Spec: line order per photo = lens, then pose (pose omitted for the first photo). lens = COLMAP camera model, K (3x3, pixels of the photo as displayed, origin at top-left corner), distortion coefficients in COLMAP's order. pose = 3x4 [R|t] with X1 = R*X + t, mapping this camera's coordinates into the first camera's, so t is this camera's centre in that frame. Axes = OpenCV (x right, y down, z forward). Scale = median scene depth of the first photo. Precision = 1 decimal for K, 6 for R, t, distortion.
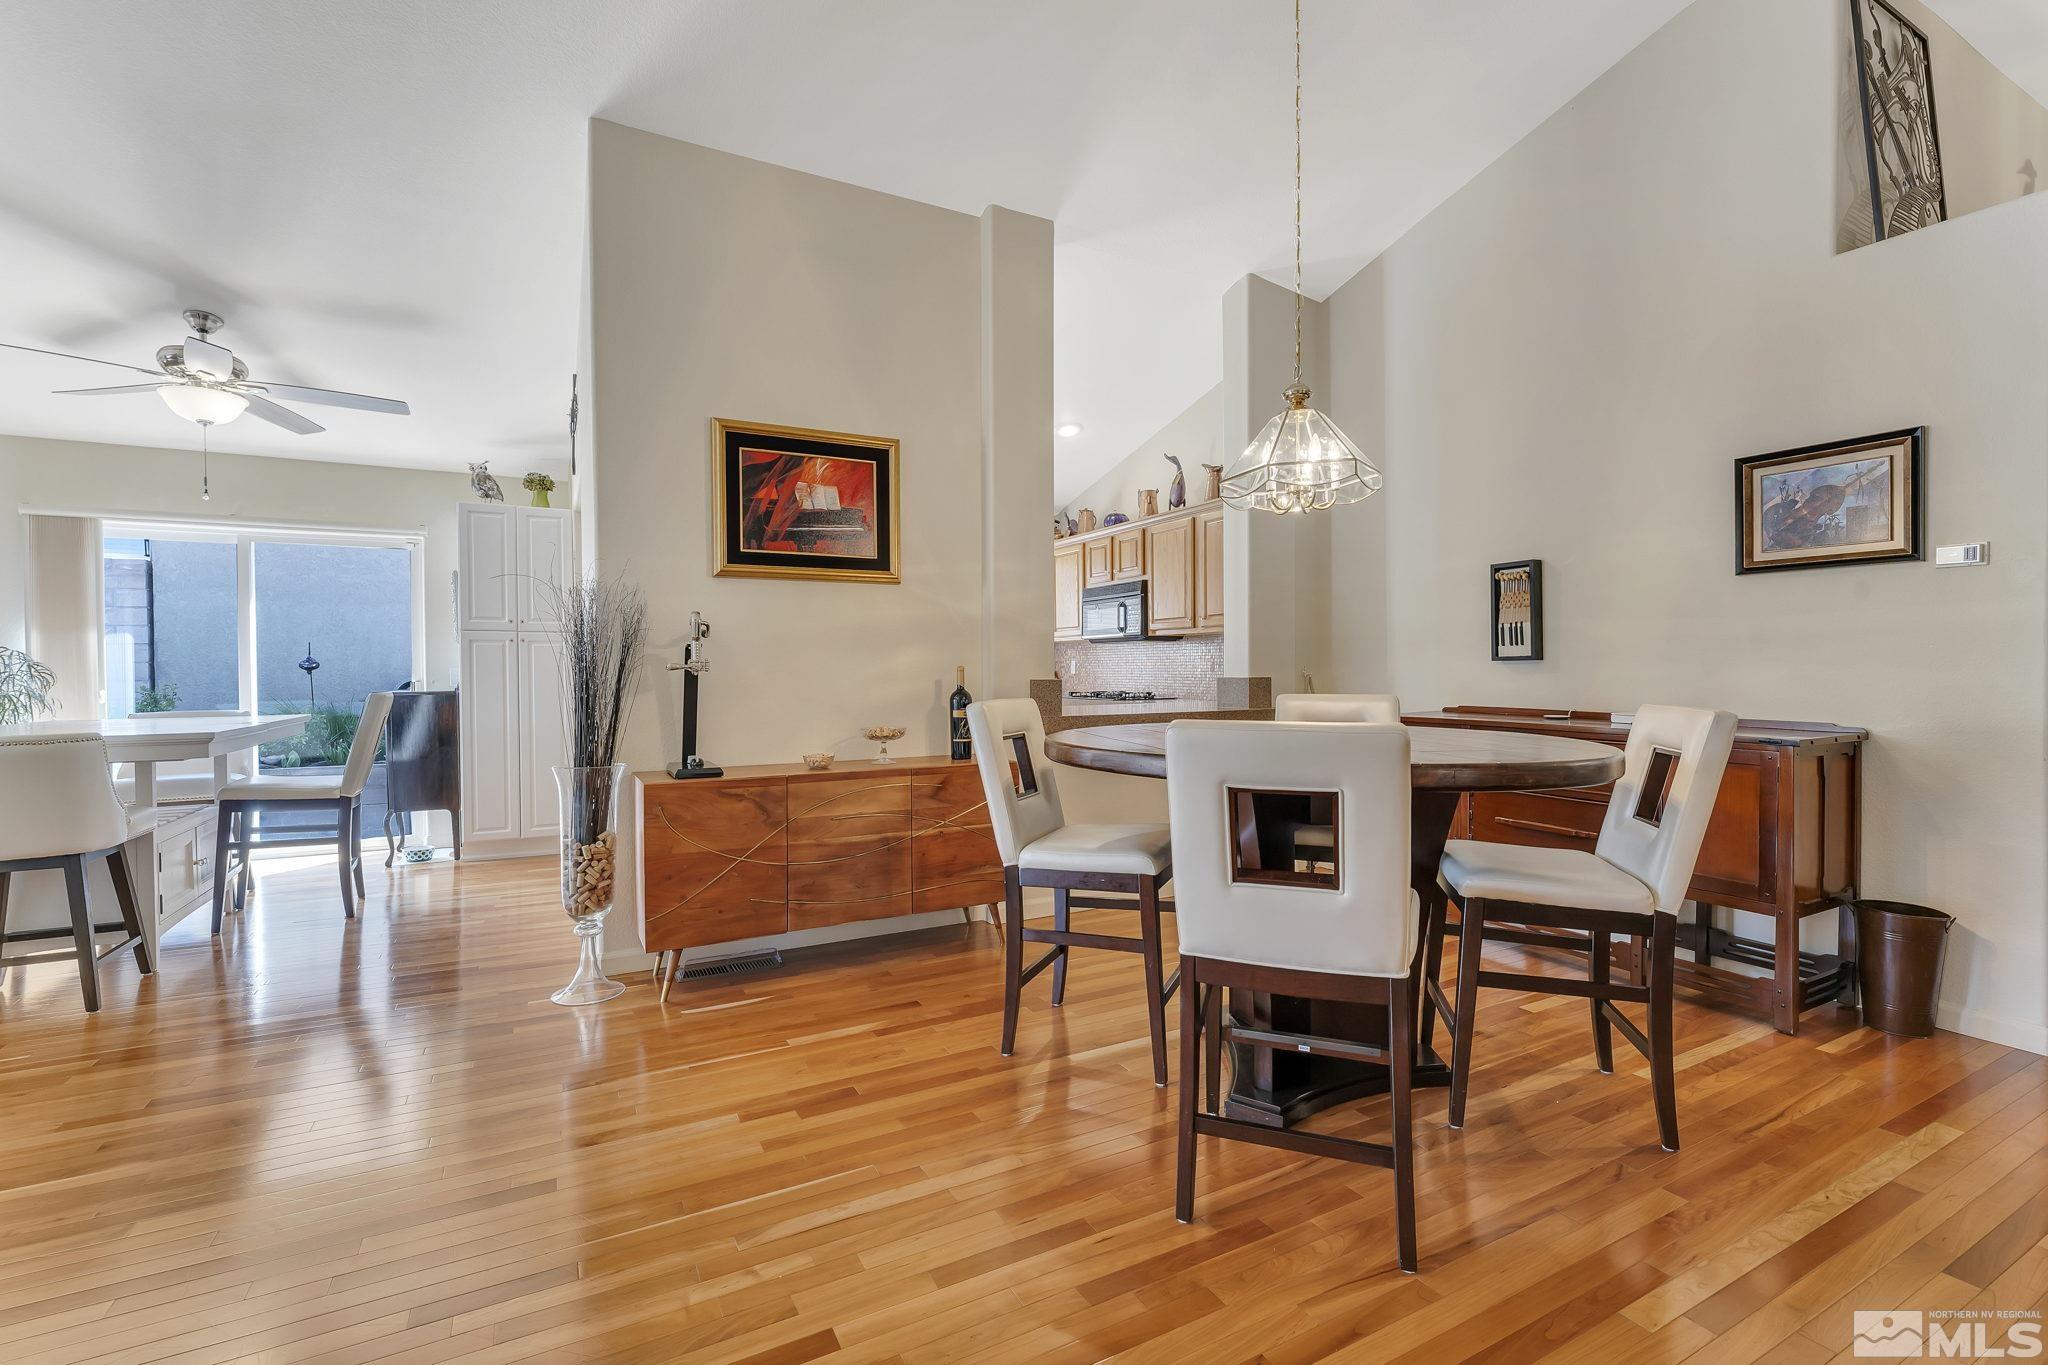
lens RADIAL K [[865.8, 0, 1015.3], [0, 865.8, 678.1], [0, 0, 1]] dist [0.000564, -0.000219]
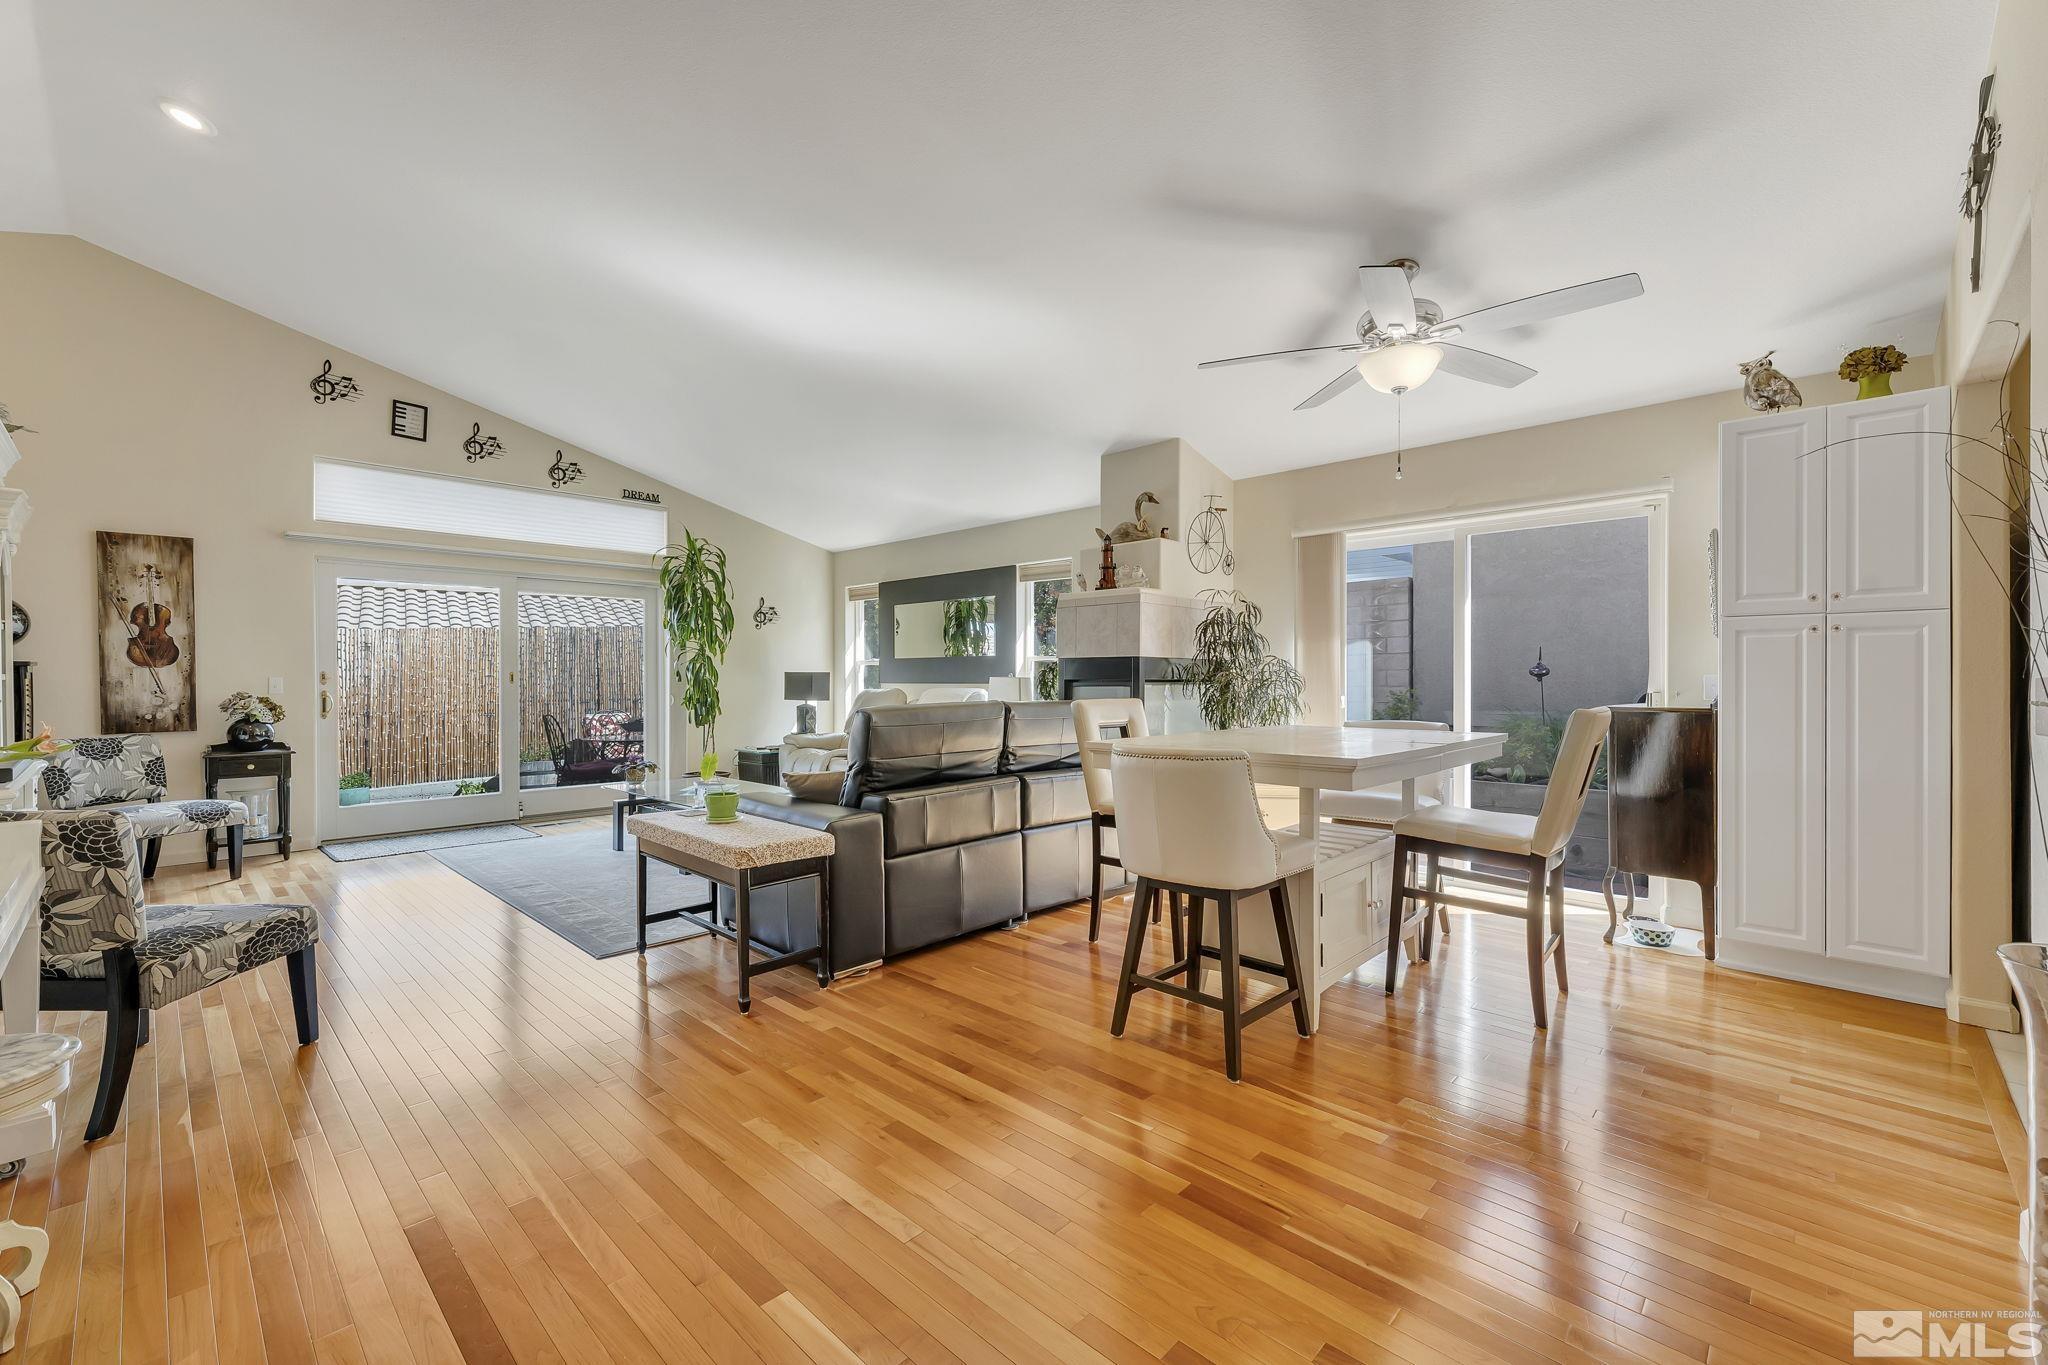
lens RADIAL K [[825.2, 0, 1024.0], [0, 825.2, 682.5], [0, 0, 1]] dist [0.001178, 0.000296]
pose [[0.293792, 0.010180, -0.955815, -0.214463], [-0.012504, 0.999899, 0.006806, -0.004015], [0.955788, 0.009952, 0.293889, 0.338675]]
